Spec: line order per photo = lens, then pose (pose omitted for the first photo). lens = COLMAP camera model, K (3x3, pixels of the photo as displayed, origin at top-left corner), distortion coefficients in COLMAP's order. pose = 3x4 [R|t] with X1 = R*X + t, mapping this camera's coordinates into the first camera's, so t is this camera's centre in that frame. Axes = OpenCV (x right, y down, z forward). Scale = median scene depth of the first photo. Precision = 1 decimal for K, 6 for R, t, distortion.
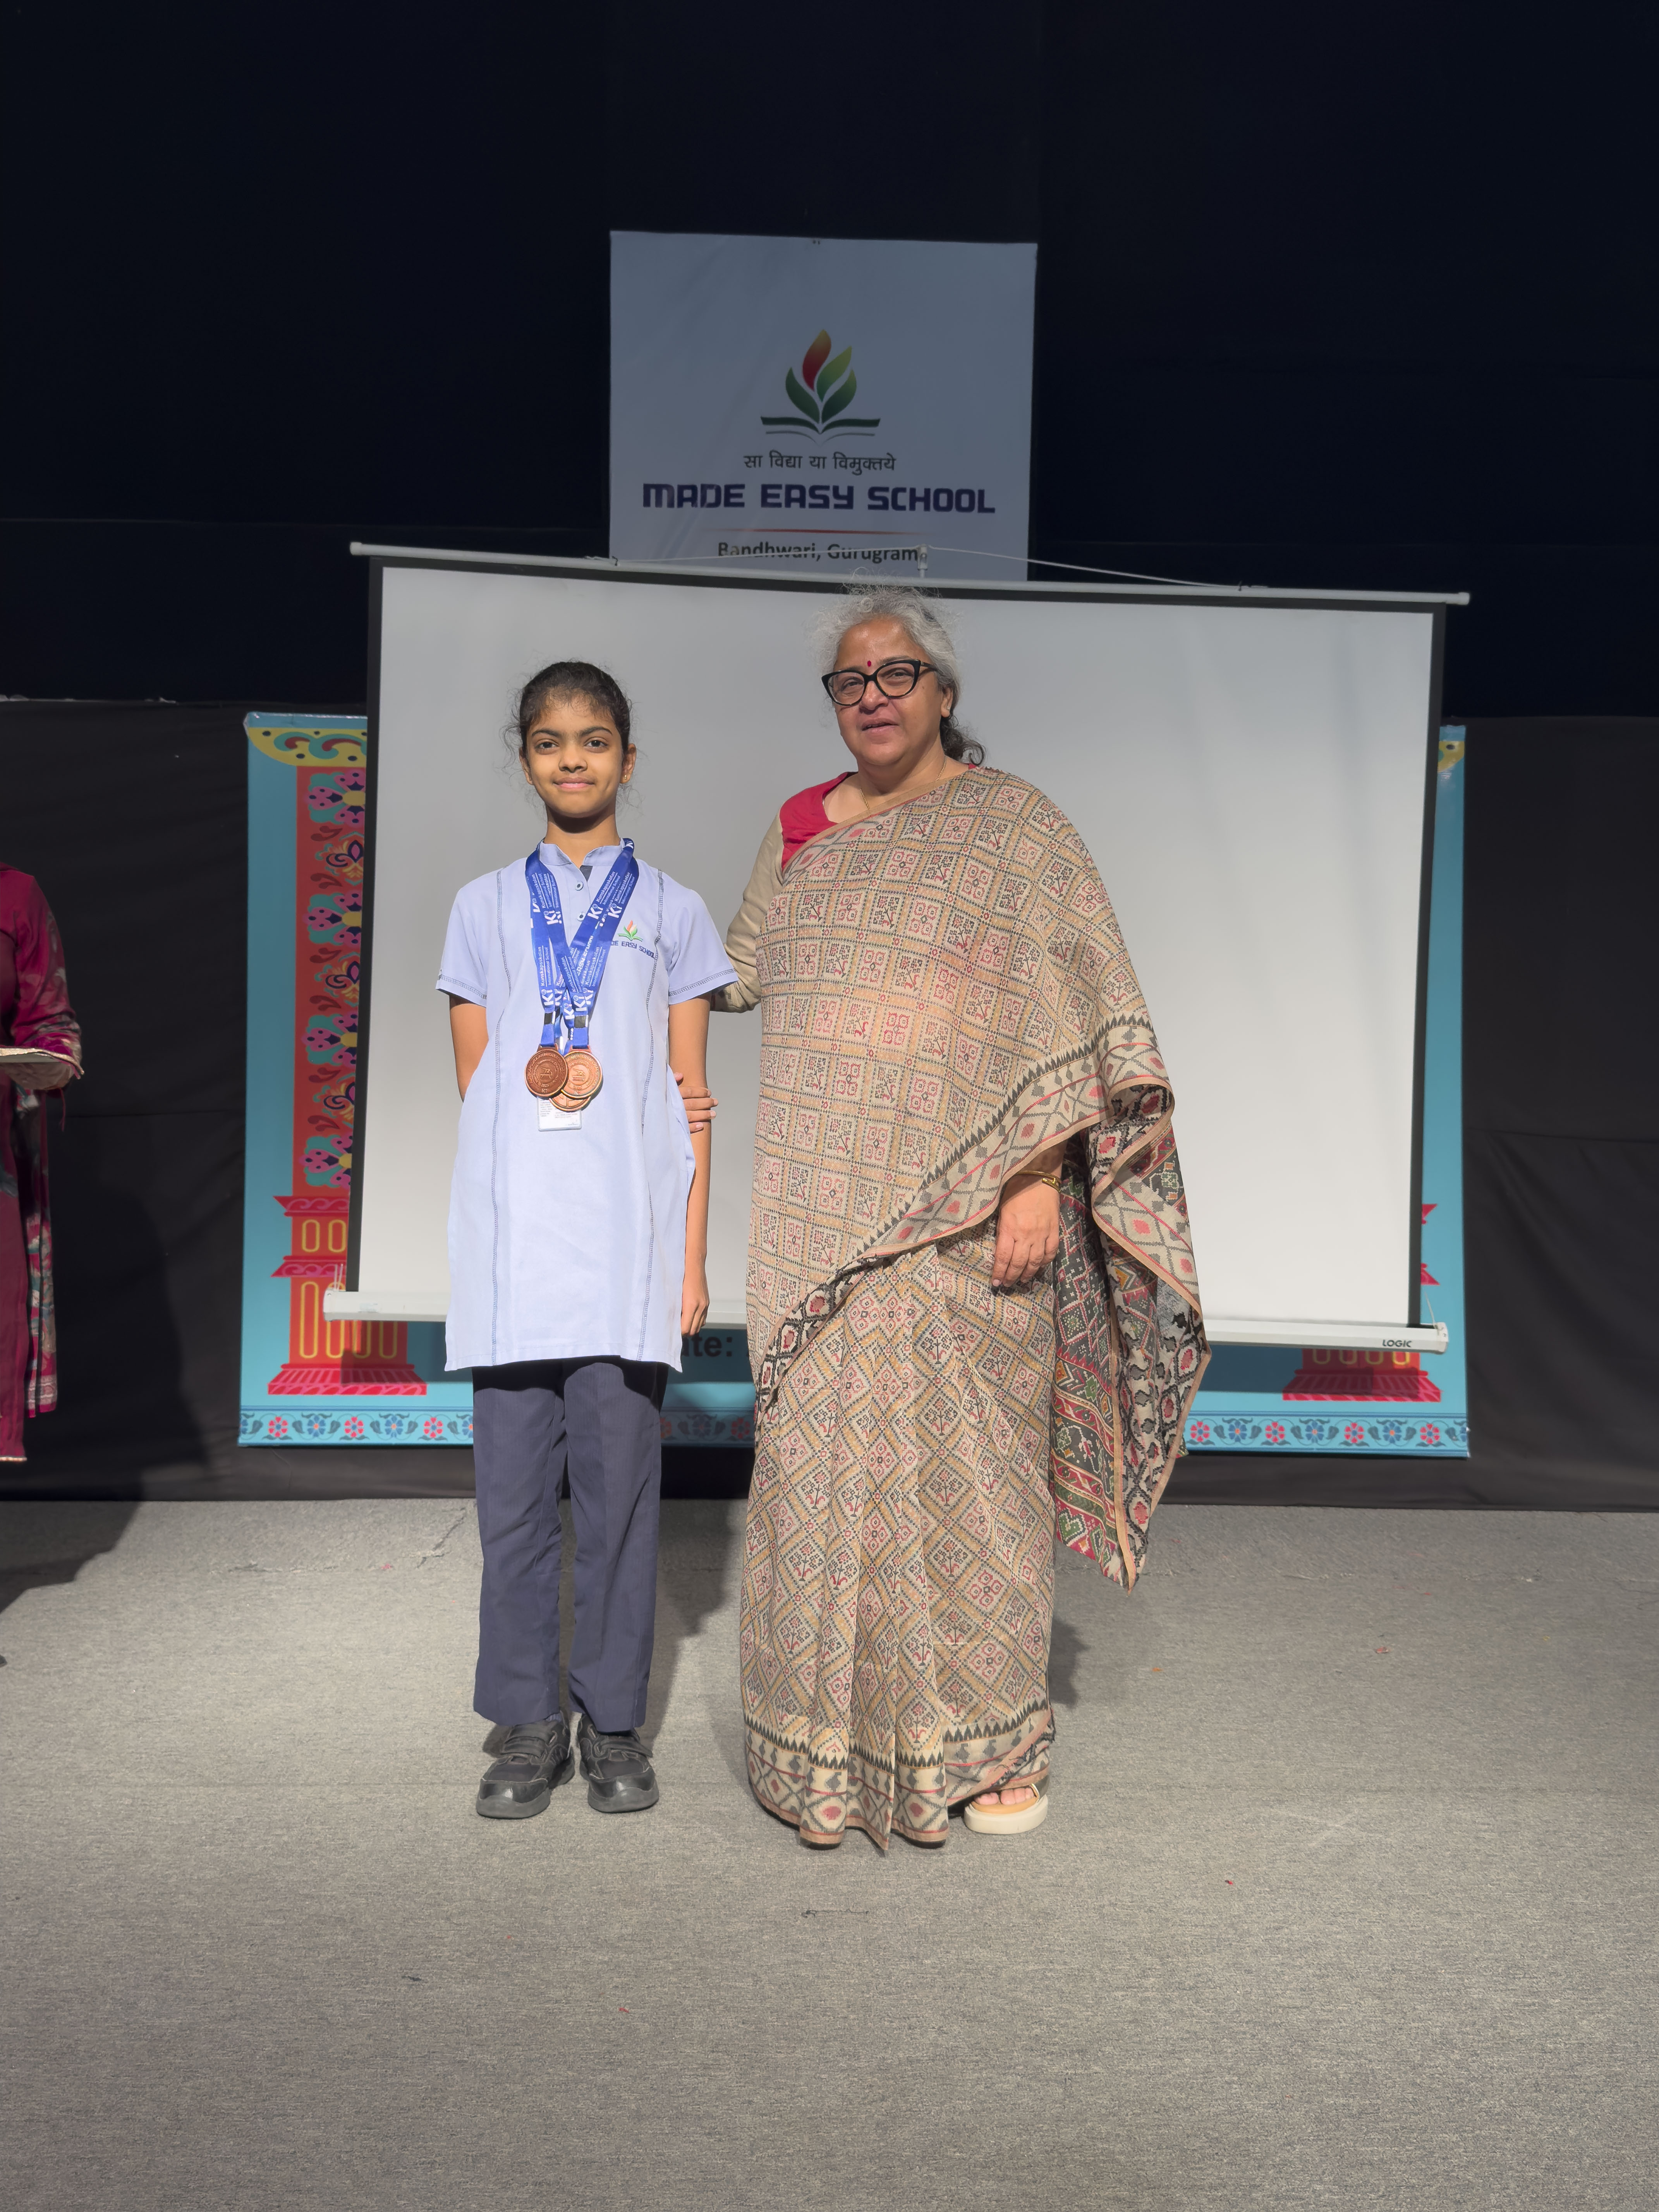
lens RADIAL K [[2234.9, 0, 823.4], [0, 2234.9, 1102.3], [0, 0, 1]] dist [0.186712, -0.415125]
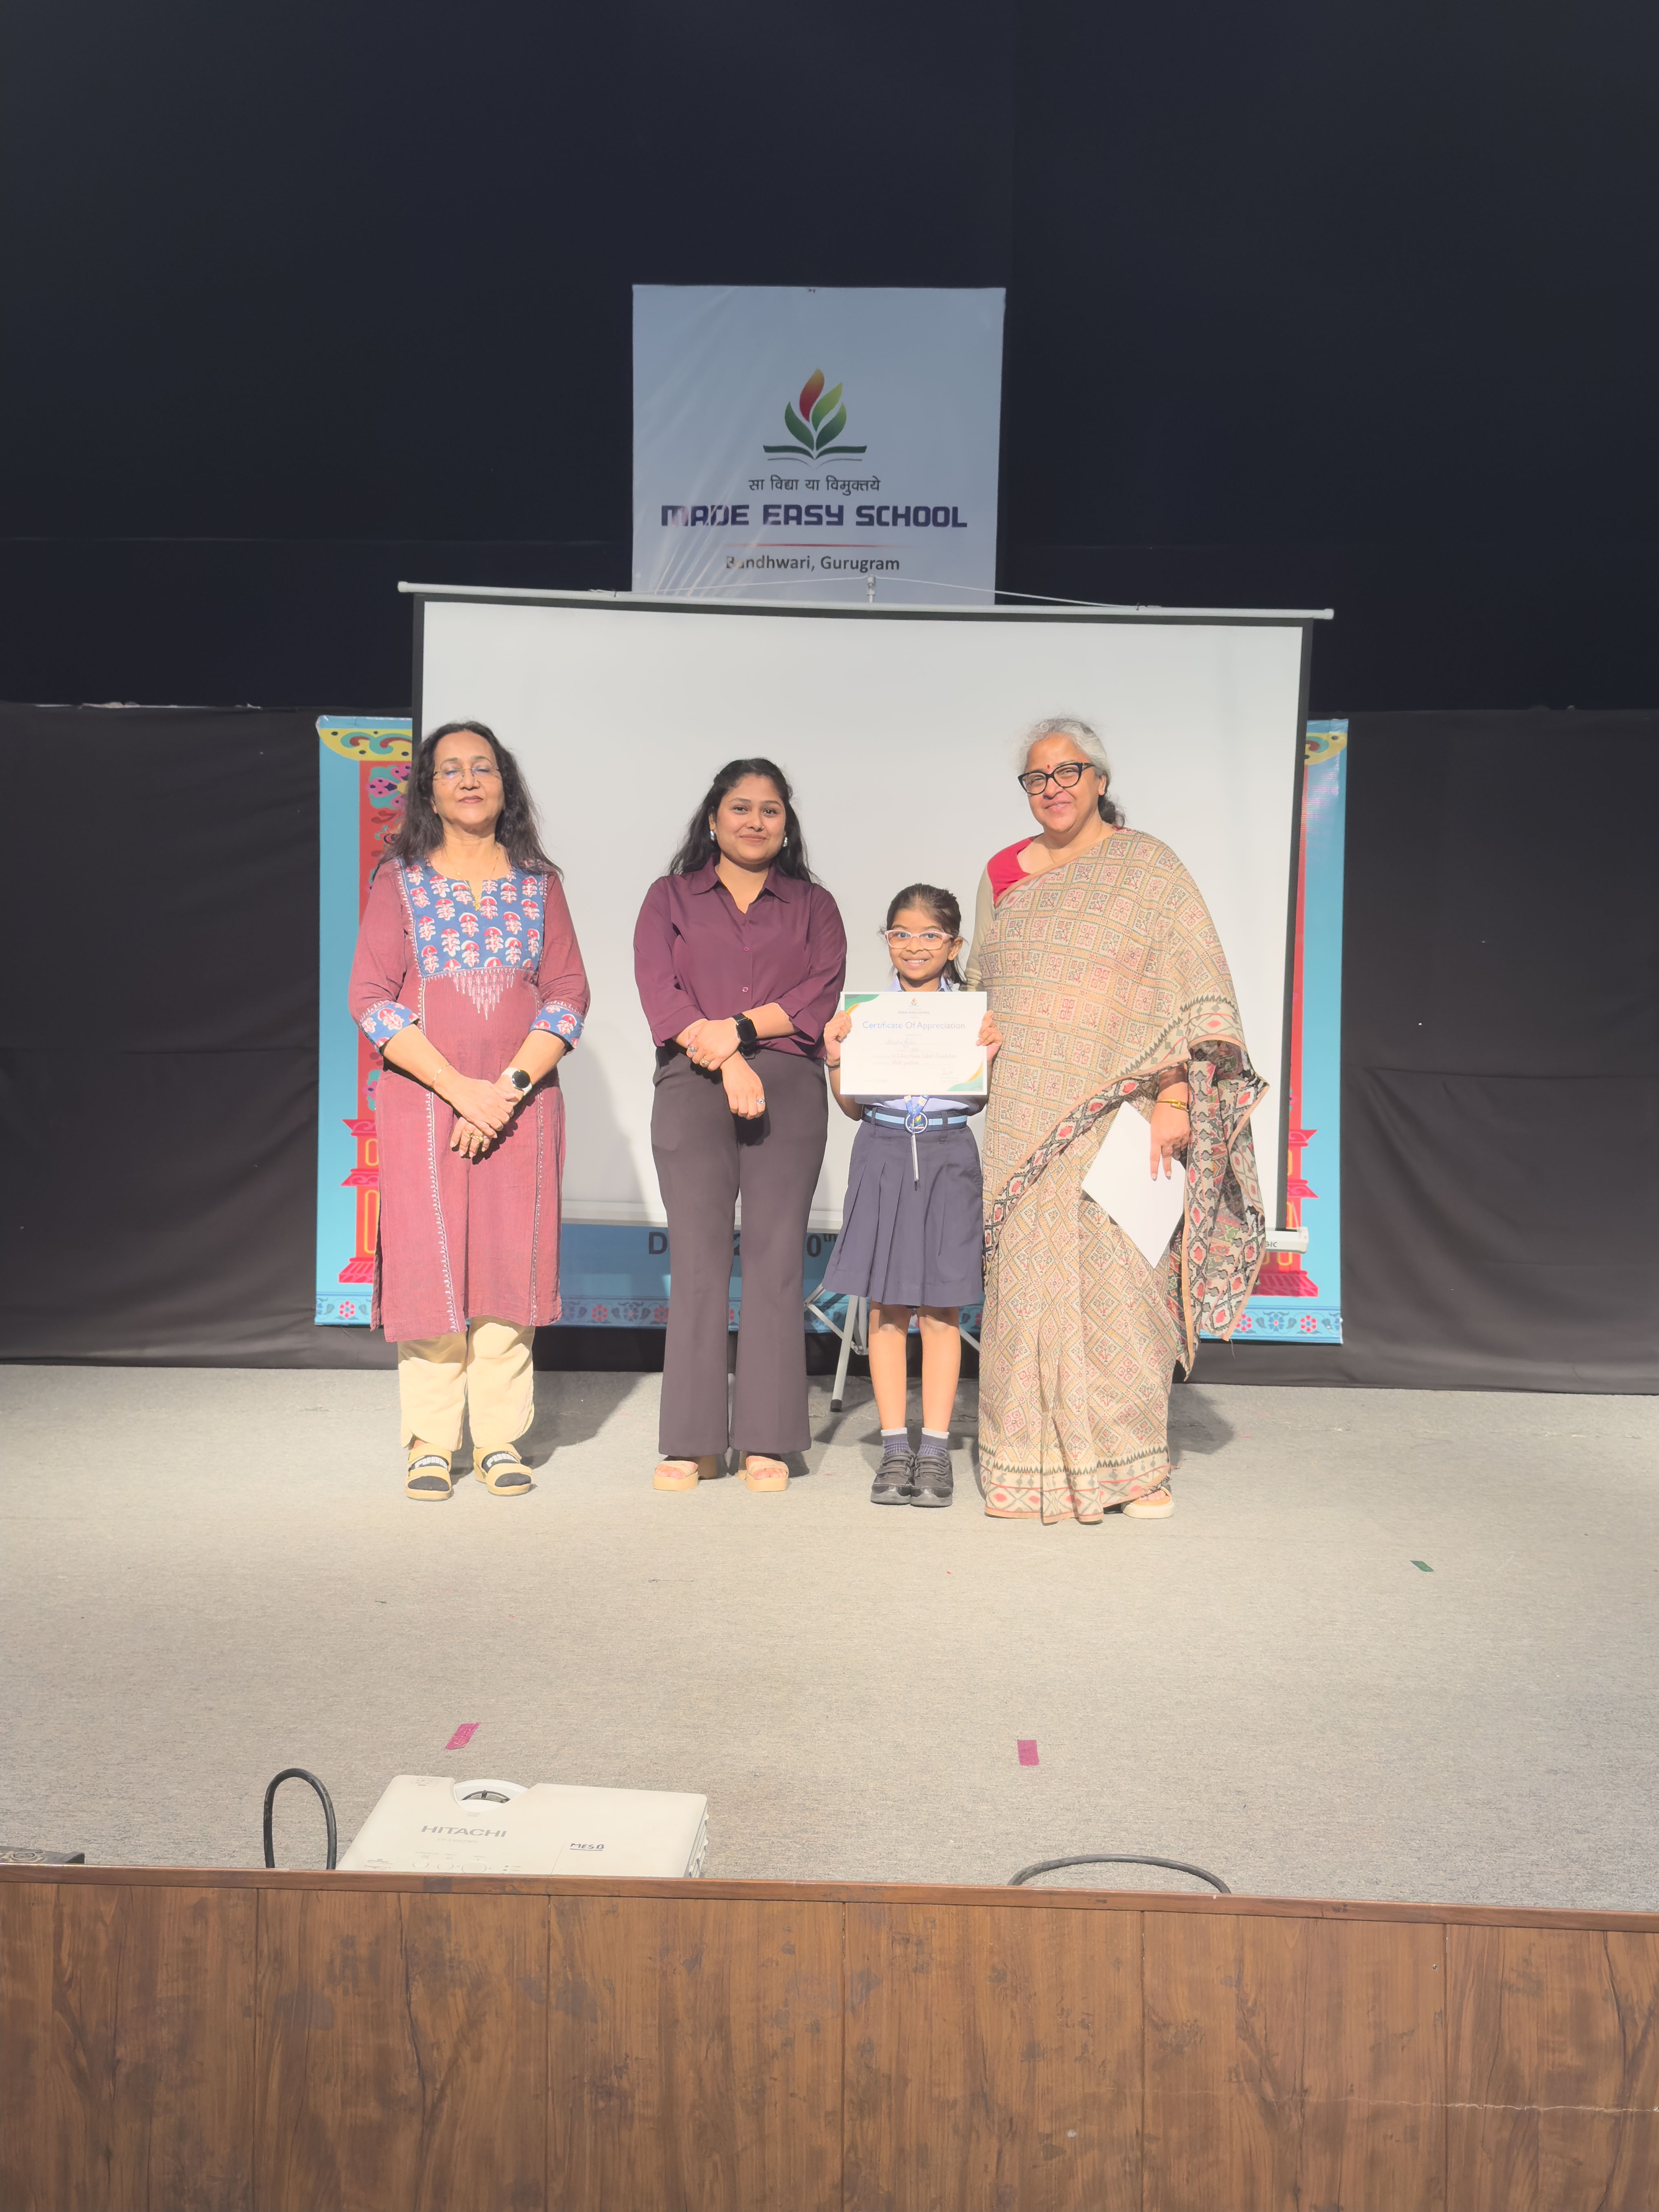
lens RADIAL K [[2368.8, 0, 825.9], [0, 2368.8, 1118.8], [0, 0, 1]] dist [0.202123, -0.484254]
pose [[0.997894, 0.003578, -0.064763, 0.096996], [-0.001675, 0.999566, 0.029412, 0.003417], [0.064840, -0.029242, 0.997467, -0.255978]]
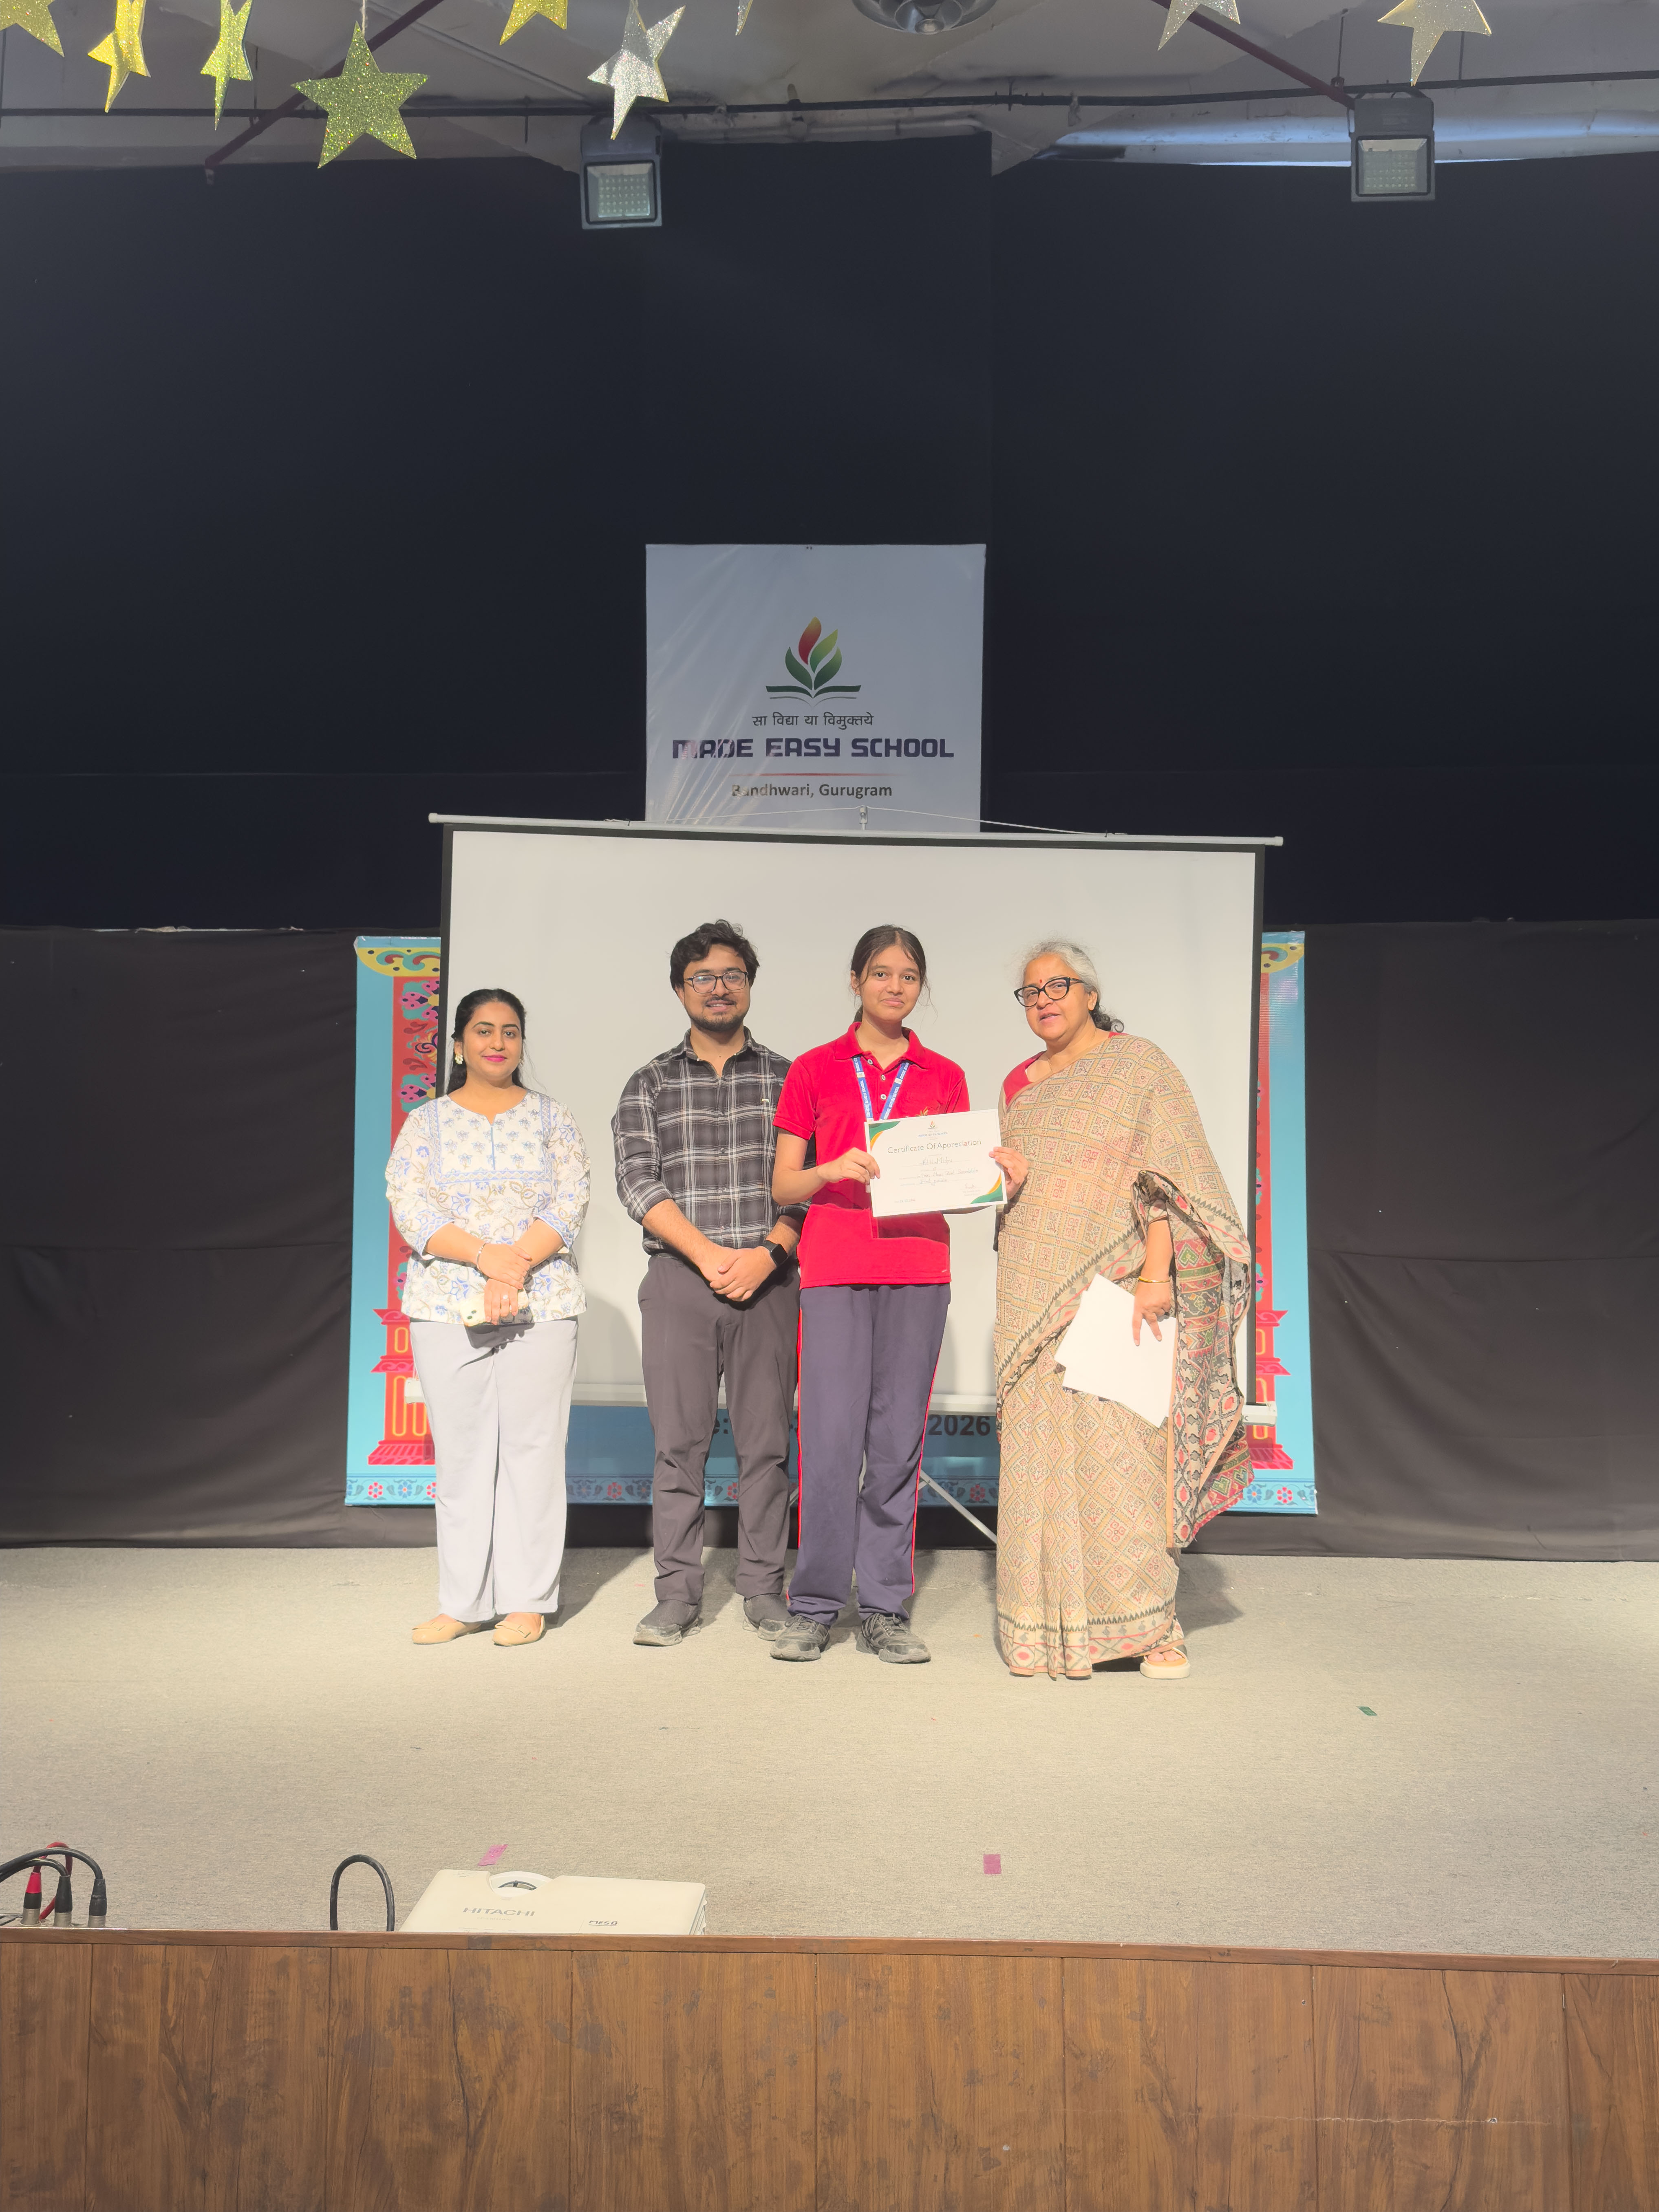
lens RADIAL K [[2371.6, 0, 837.8], [0, 2371.6, 1101.6], [0, 0, 1]] dist [0.208237, -0.502485]
pose [[0.997743, -0.011172, -0.066216, 0.111830], [0.007458, 0.998399, -0.056071, 0.001875], [0.066736, 0.055451, 0.996229, -0.346028]]
